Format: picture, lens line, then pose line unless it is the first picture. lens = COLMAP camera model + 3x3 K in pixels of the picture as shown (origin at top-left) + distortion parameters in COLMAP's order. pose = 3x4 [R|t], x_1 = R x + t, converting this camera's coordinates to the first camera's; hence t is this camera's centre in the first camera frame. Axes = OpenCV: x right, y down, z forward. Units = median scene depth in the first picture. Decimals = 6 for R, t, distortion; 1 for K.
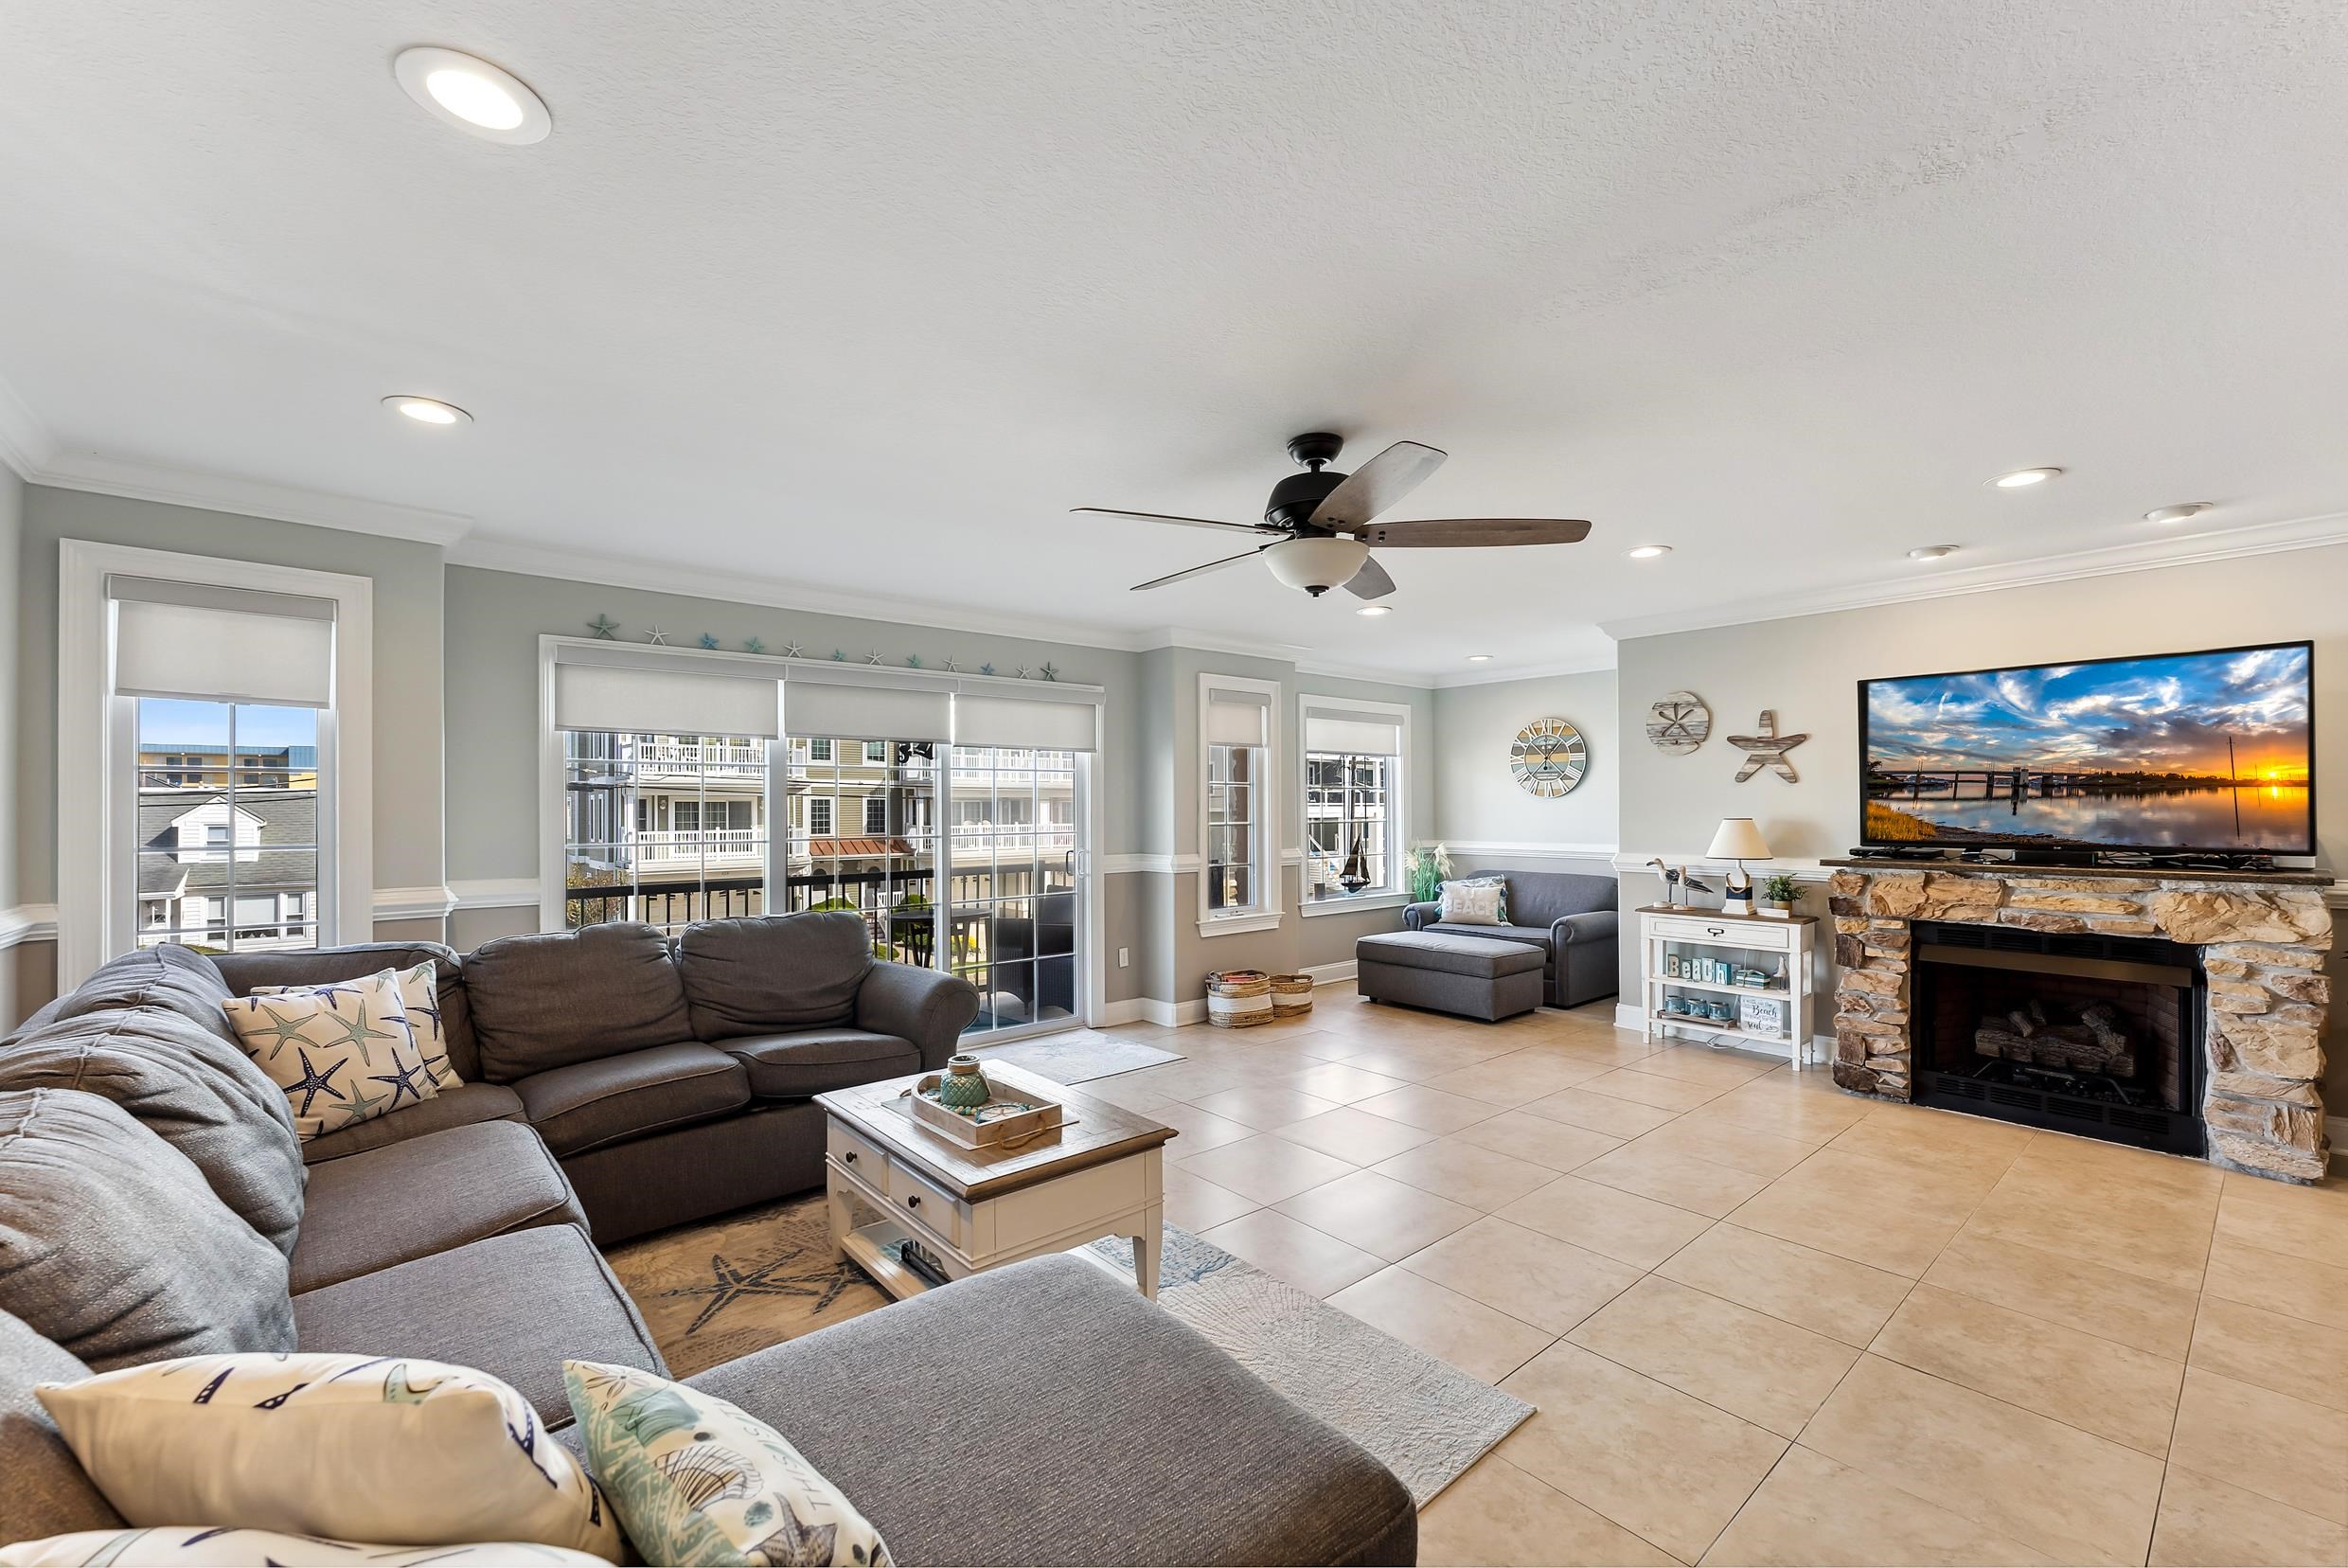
lens RADIAL K [[955.7, 0, 1162.4], [0, 955.7, 800.8], [0, 0, 1]] dist [0.001637, 0.000012]
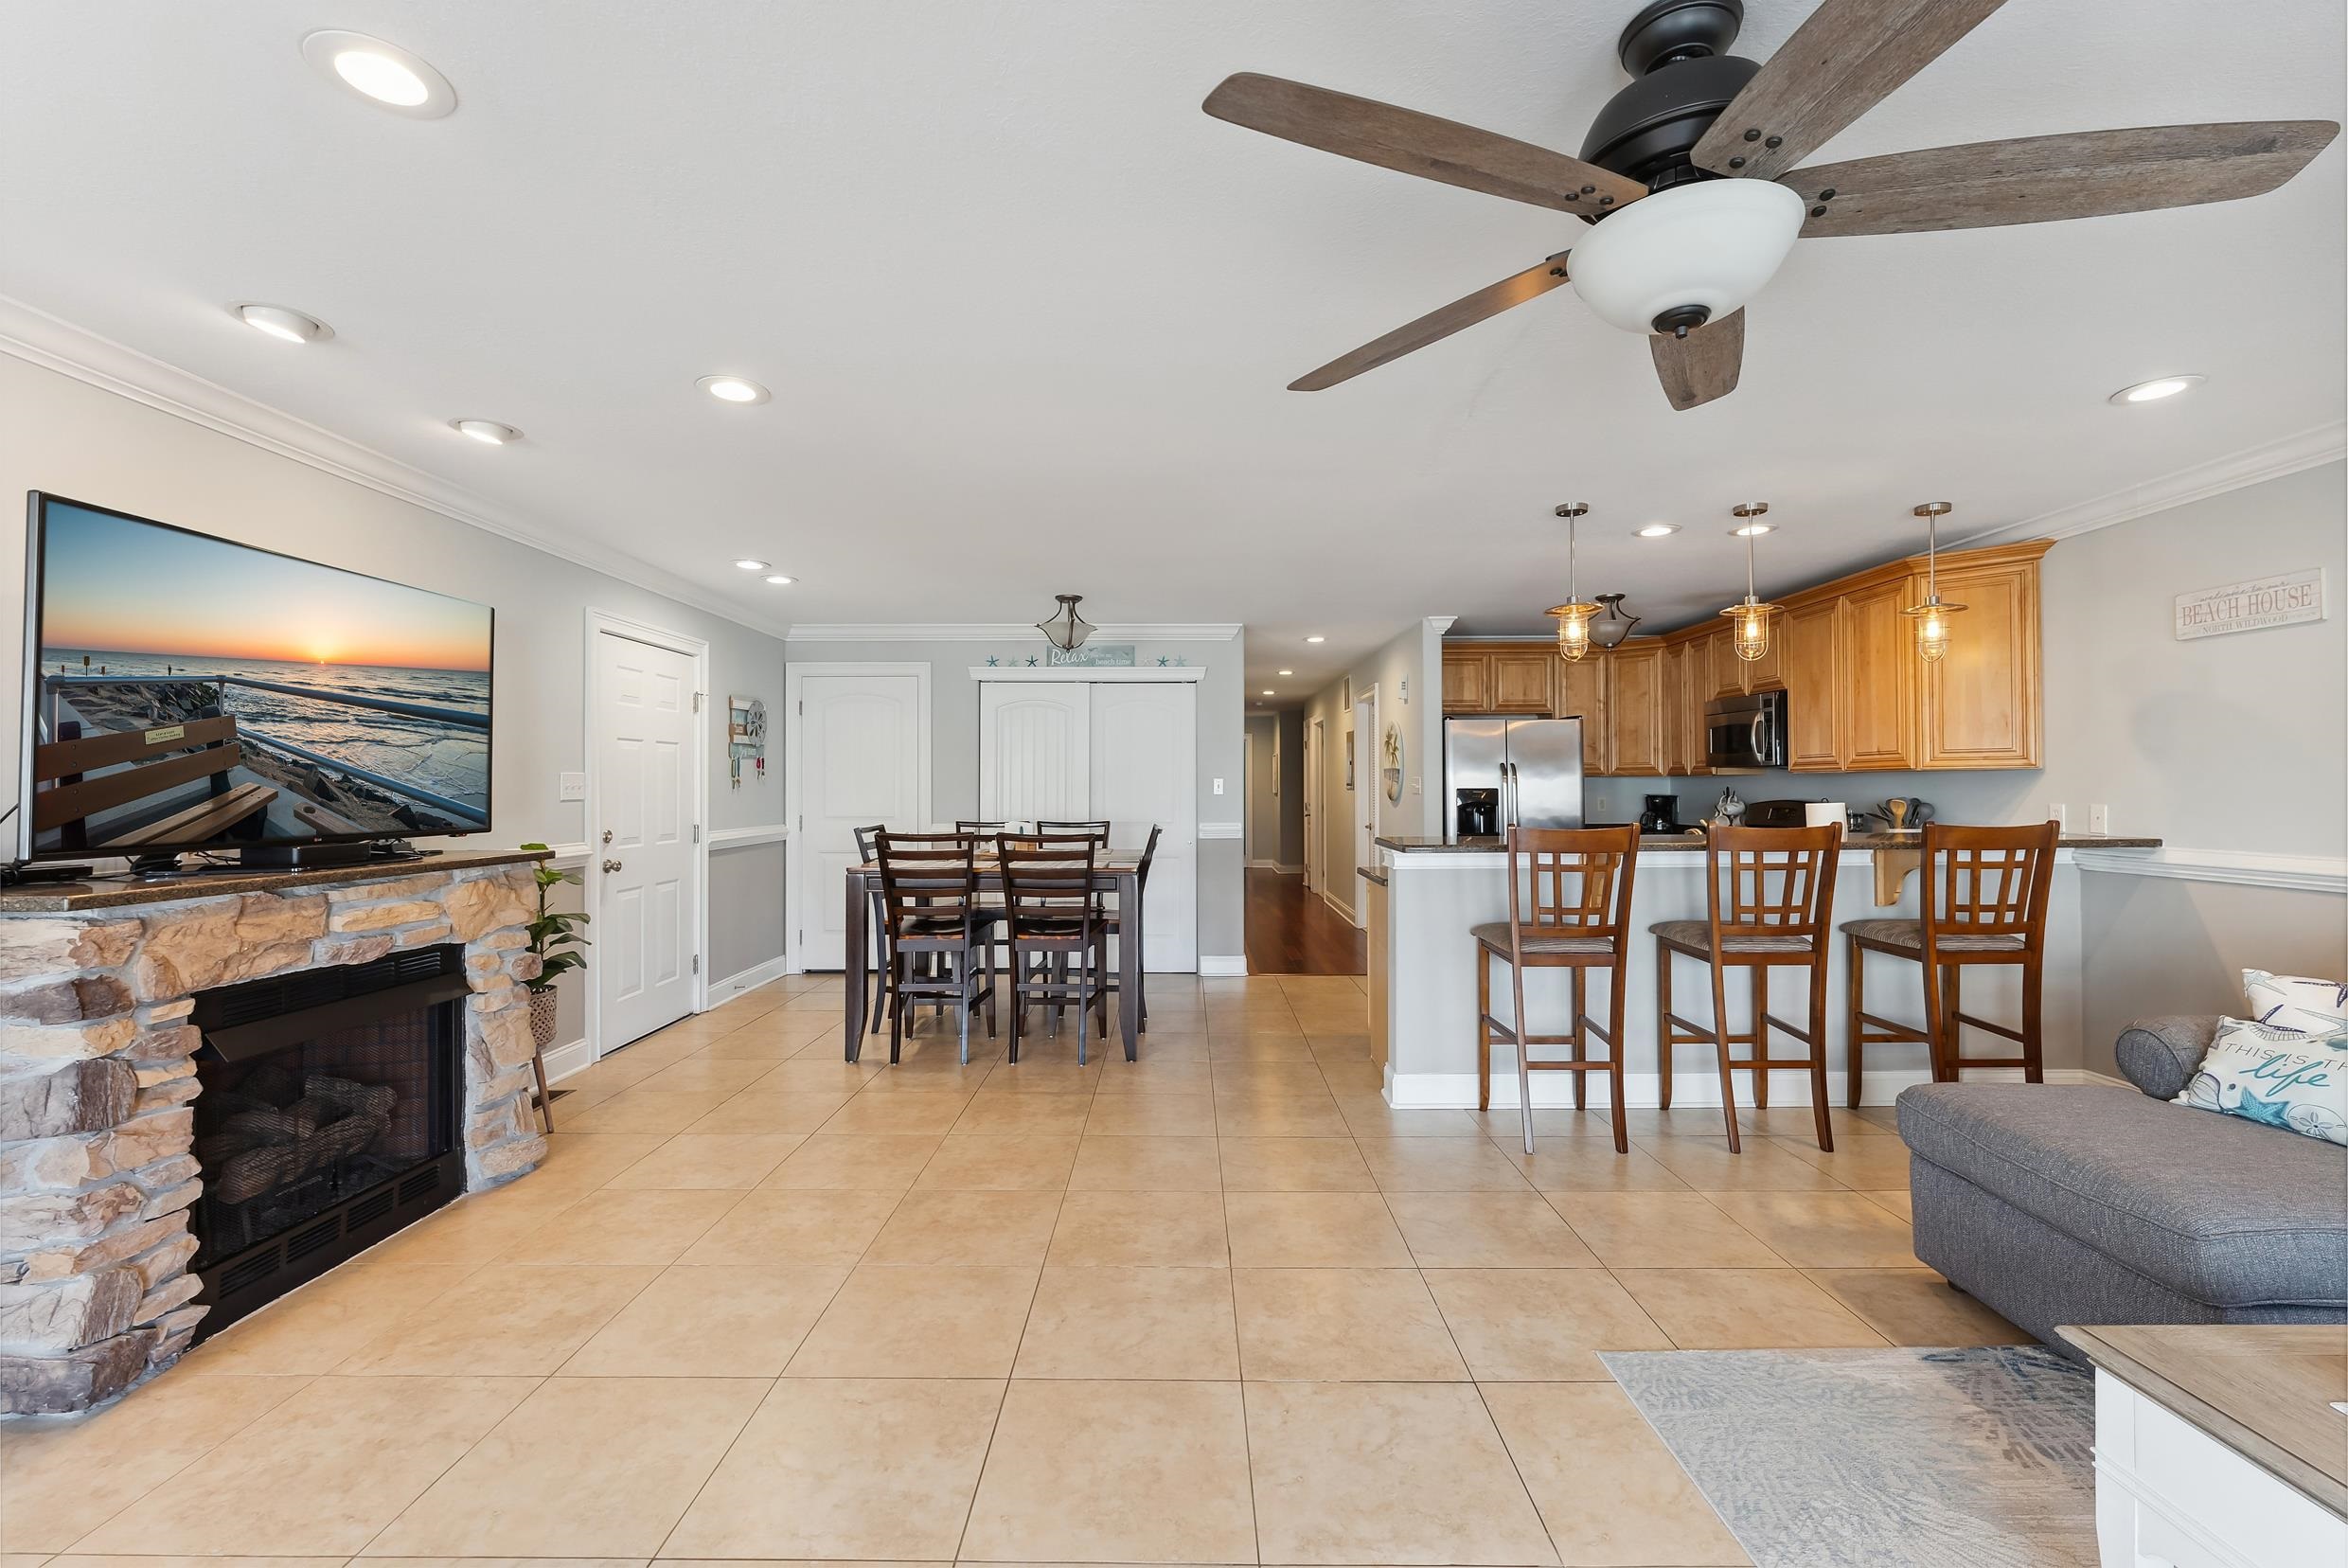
lens RADIAL K [[971.5, 0, 1181.1], [0, 971.5, 774.6], [0, 0, 1]] dist [-0.002663, 0.000073]
pose [[-0.761049, 0.015289, 0.648514, 0.029546], [0.001176, 0.999753, -0.022190, 0.018271], [-0.648693, -0.016125, -0.760879, 1.095381]]
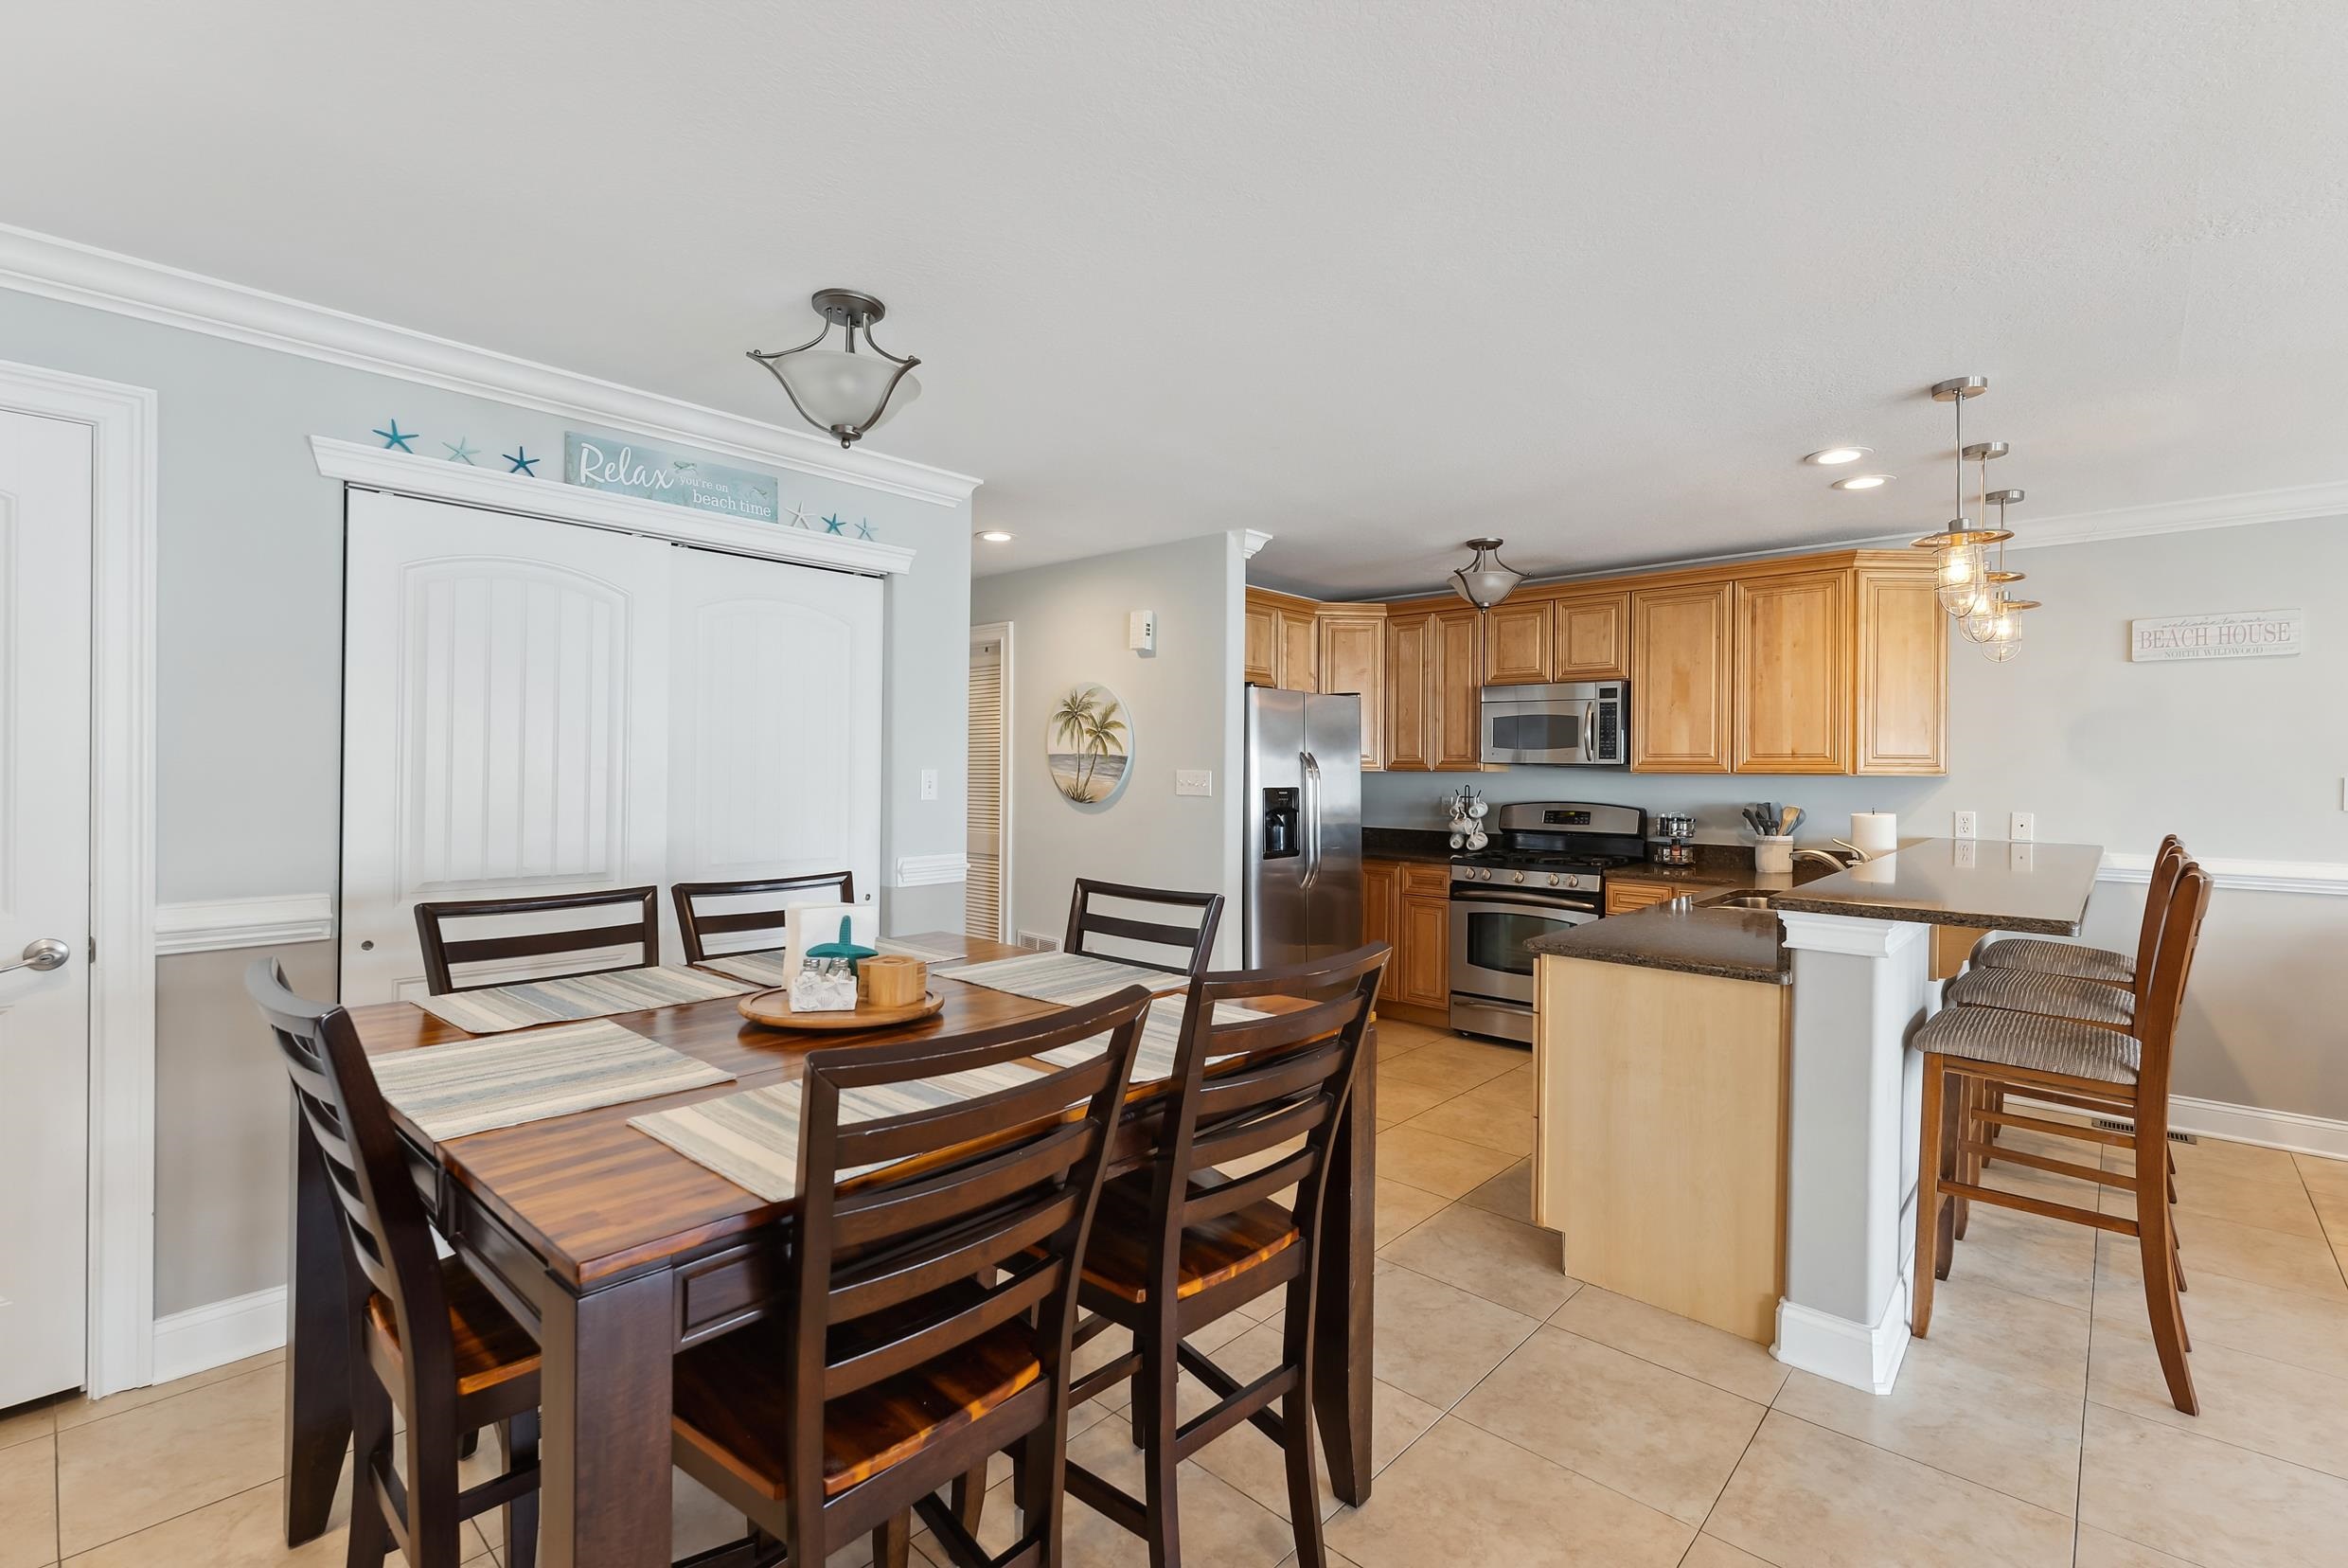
lens RADIAL K [[1035.7, 0, 1182.4], [0, 1035.7, 773.3], [0, 0, 1]] dist [0.001959, 0.000281]
pose [[-0.992155, -0.004230, -0.124941, 0.963154], [-0.003933, 0.999989, -0.002626, -0.006970], [0.124951, -0.002114, -0.992161, 0.726491]]
